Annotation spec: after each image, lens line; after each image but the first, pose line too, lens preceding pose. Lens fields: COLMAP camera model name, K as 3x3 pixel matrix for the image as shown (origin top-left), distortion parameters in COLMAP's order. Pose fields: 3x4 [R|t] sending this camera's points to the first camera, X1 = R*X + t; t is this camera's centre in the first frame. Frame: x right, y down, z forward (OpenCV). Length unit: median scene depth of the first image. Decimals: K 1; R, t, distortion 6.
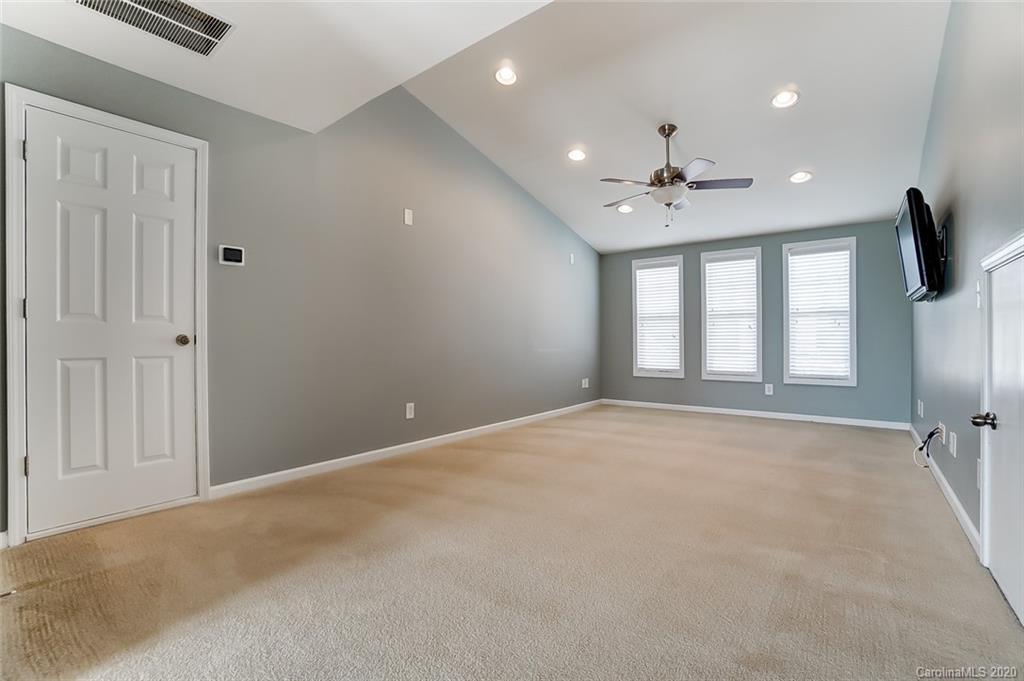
lens RADIAL K [[446.4, 0, 512.0], [0, 446.4, 340.5], [0, 0, 1]] dist [-0.003160, 0.000014]
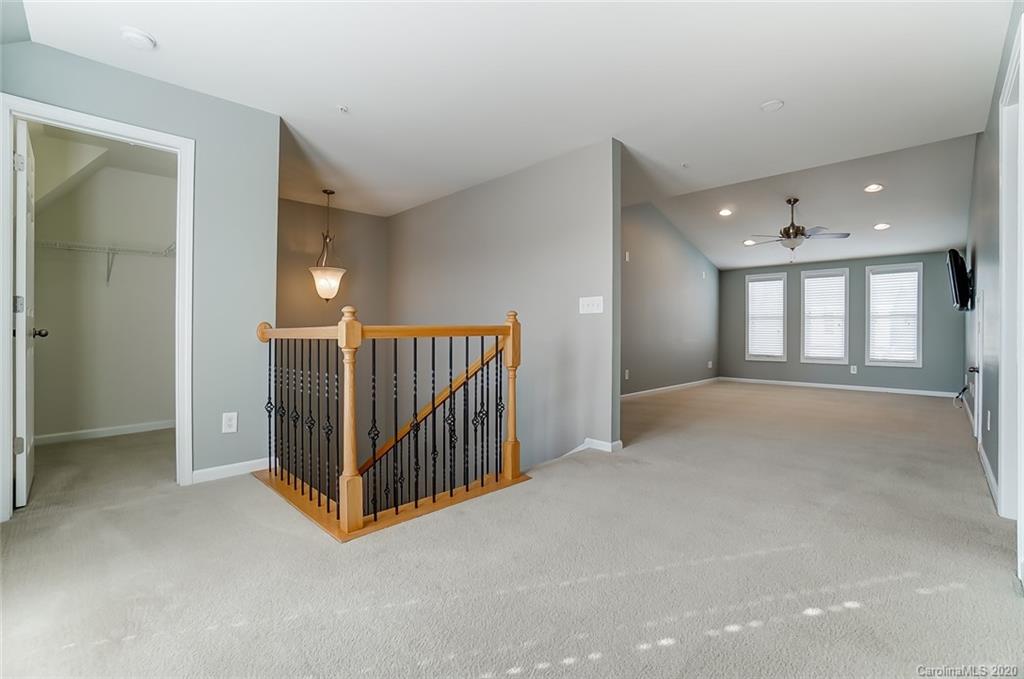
lens RADIAL K [[446.4, 0, 512.0], [0, 446.4, 339.5], [0, 0, 1]] dist [-0.003160, 0.000014]
pose [[0.995357, 0.010980, -0.095626, -0.371882], [-0.010052, 0.999898, 0.010186, 0.009497], [0.095728, -0.009177, 0.995365, -0.517001]]
